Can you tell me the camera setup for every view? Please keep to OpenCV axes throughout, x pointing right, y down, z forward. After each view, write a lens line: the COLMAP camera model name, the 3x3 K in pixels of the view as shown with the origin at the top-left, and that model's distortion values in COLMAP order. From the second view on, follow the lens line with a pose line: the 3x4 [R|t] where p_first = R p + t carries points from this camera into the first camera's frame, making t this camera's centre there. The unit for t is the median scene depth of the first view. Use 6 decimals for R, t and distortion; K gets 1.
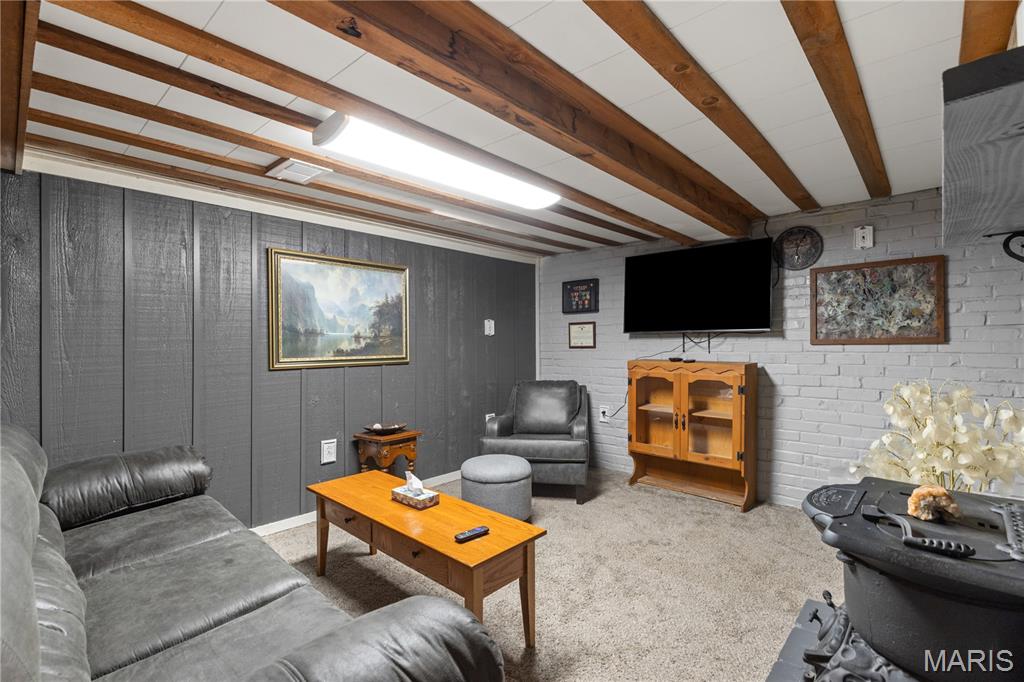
lens RADIAL K [[465.0, 0, 512.9], [0, 465.0, 346.8], [0, 0, 1]] dist [0.002736, 0.000157]
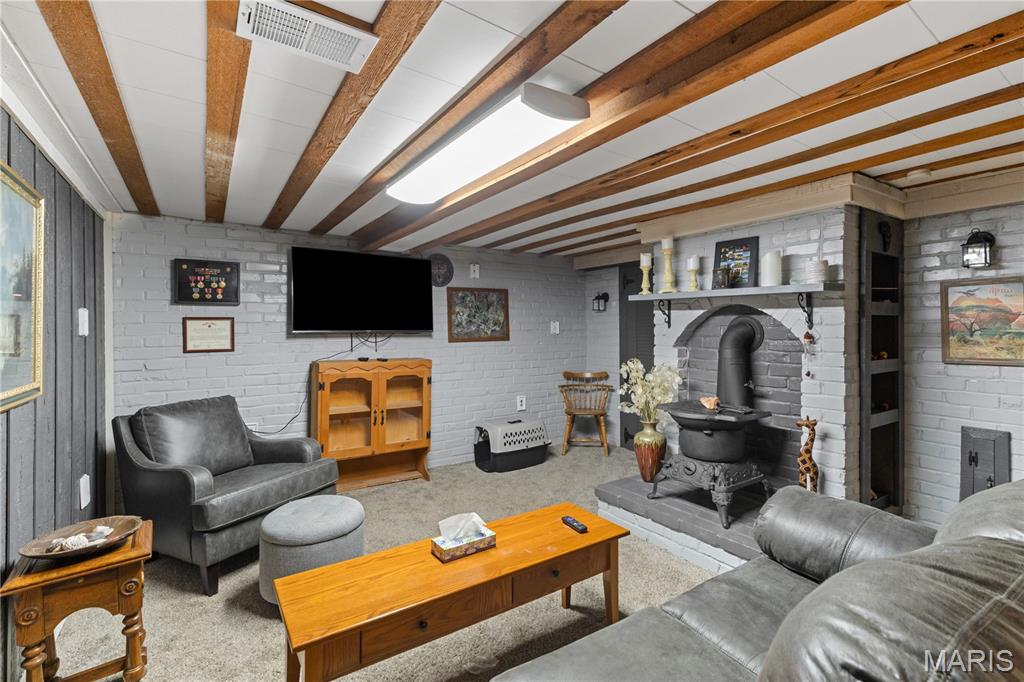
lens RADIAL K [[465.0, 0, 514.2], [0, 465.0, 331.6], [0, 0, 1]] dist [0.002736, 0.000157]
pose [[0.230163, 0.009221, 0.973109, -0.600713], [0.020930, 0.999677, -0.014423, -0.011498], [-0.972927, 0.023687, 0.229895, 0.461400]]
